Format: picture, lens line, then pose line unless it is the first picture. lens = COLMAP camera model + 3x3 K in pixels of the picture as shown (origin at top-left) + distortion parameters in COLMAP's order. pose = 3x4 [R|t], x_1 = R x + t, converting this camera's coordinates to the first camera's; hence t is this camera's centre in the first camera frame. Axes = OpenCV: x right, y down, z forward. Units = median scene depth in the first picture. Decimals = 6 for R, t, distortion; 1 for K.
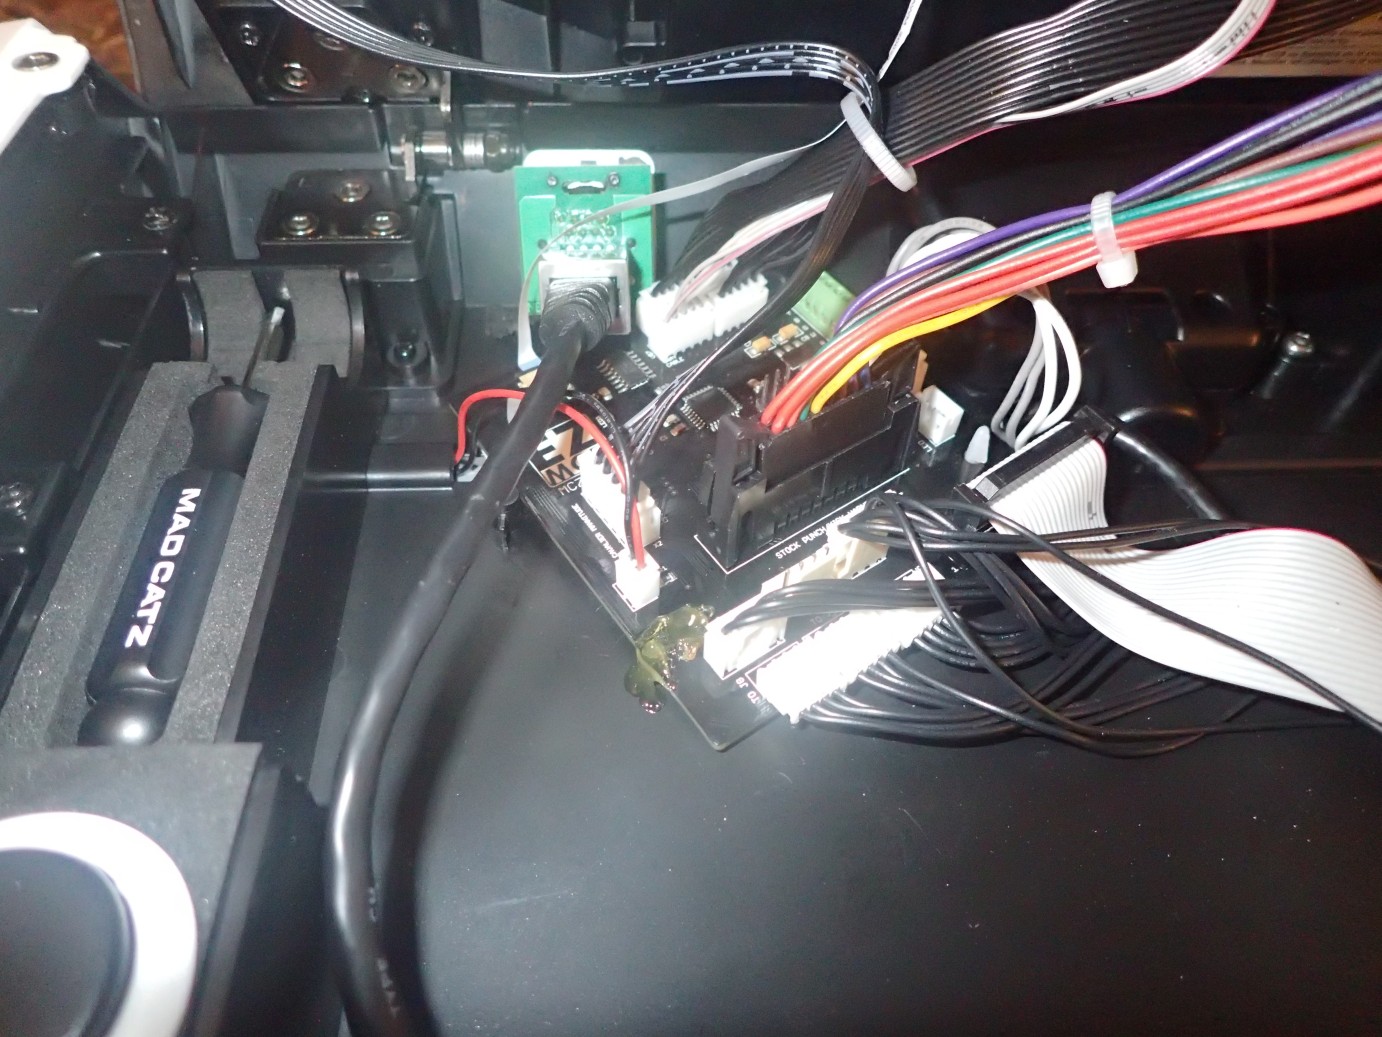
lens RADIAL K [[998.6, 0, 691.0], [0, 998.6, 518.5], [0, 0, 1]] dist [0.016984, -0.003207]
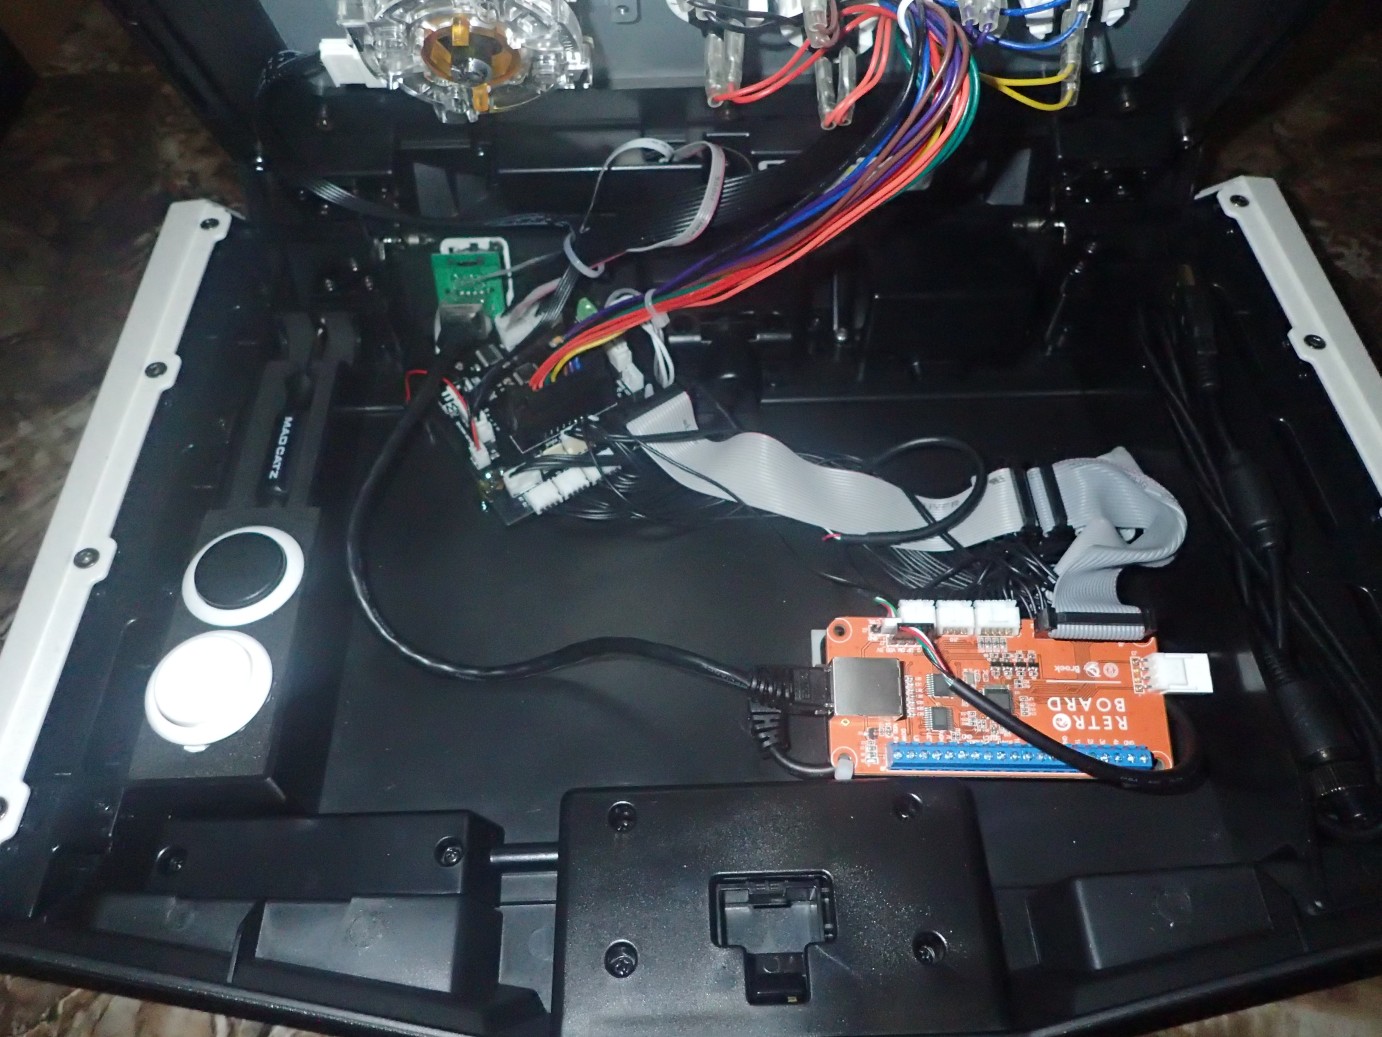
lens RADIAL K [[998.6, 0, 691.0], [0, 998.6, 518.5], [0, 0, 1]] dist [0.016984, -0.003207]
pose [[0.998992, 0.000328, -0.044885, 0.518493], [0.004184, 0.994940, 0.100389, -0.022164], [0.044691, -0.100475, 0.993935, -1.232690]]
